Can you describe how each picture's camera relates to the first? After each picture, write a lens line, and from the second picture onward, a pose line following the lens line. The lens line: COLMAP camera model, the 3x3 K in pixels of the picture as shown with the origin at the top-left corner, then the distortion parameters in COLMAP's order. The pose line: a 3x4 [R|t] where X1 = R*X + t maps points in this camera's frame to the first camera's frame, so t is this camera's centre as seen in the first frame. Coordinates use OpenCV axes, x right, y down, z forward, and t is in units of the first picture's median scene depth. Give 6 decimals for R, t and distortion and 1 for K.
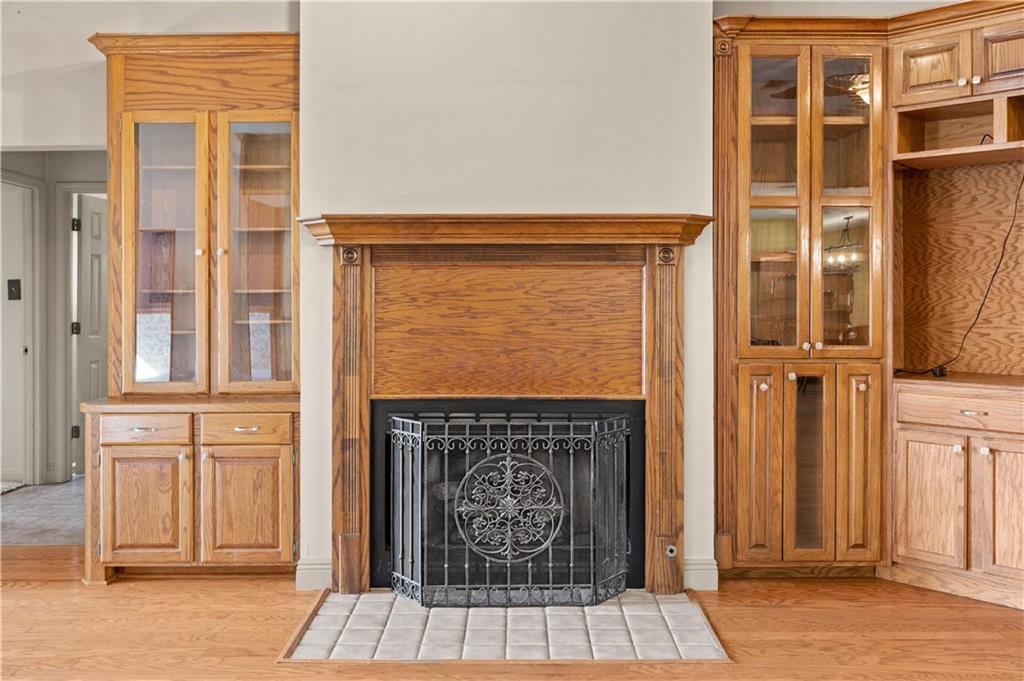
lens RADIAL K [[895.4, 0, 508.5], [0, 895.4, 333.5], [0, 0, 1]] dist [-0.005831, 0.008987]
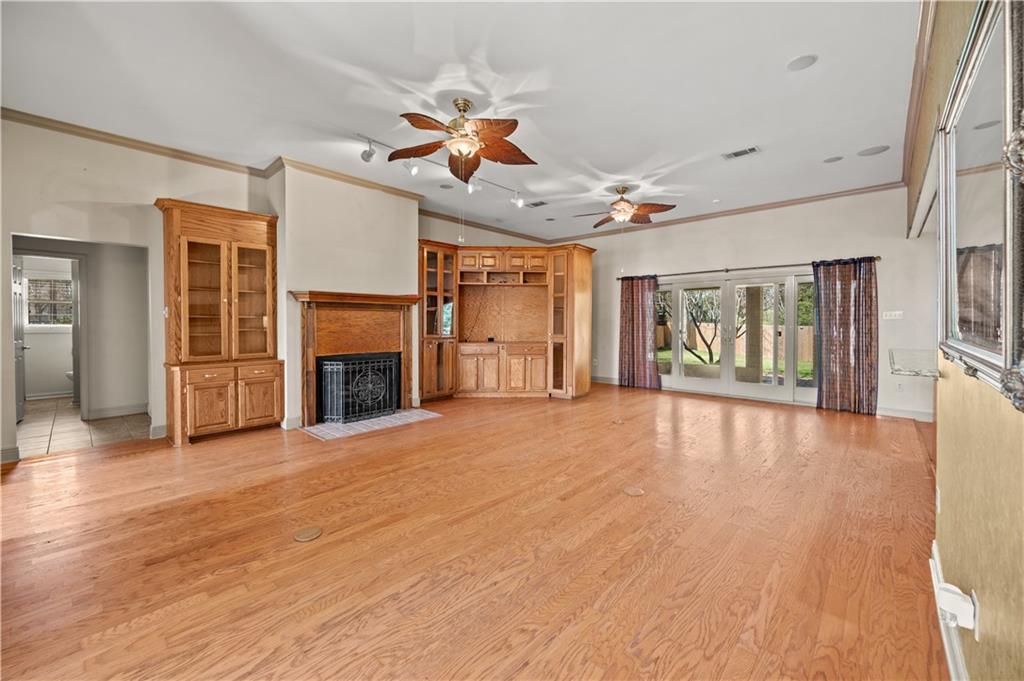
lens RADIAL K [[407.1, 0, 517.1], [0, 407.1, 330.1], [0, 0, 1]] dist [-0.000974, -0.000178]
pose [[0.676688, -0.013608, 0.736144, -0.659299], [0.004895, 0.999890, 0.013983, -0.024029], [-0.736254, -0.005858, 0.676680, -0.325289]]
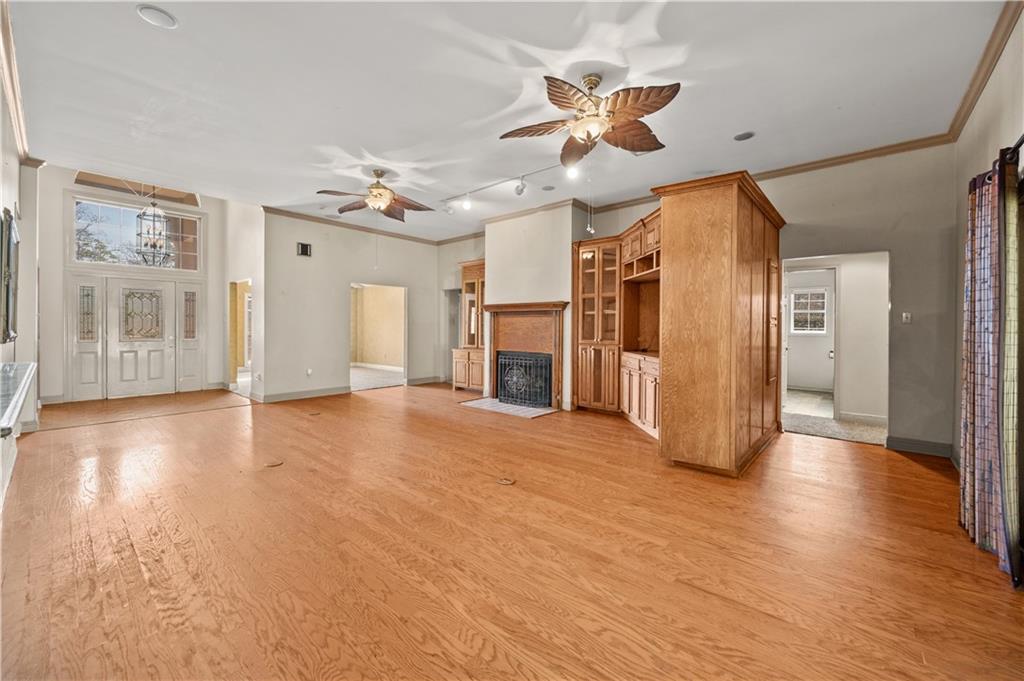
lens RADIAL K [[407.1, 0, 511.3], [0, 407.1, 332.9], [0, 0, 1]] dist [-0.000974, -0.000178]
pose [[0.748532, 0.013790, -0.662956, 1.085400], [-0.009265, 0.999904, 0.010338, -0.023708], [0.663034, -0.001596, 0.748587, -0.307929]]
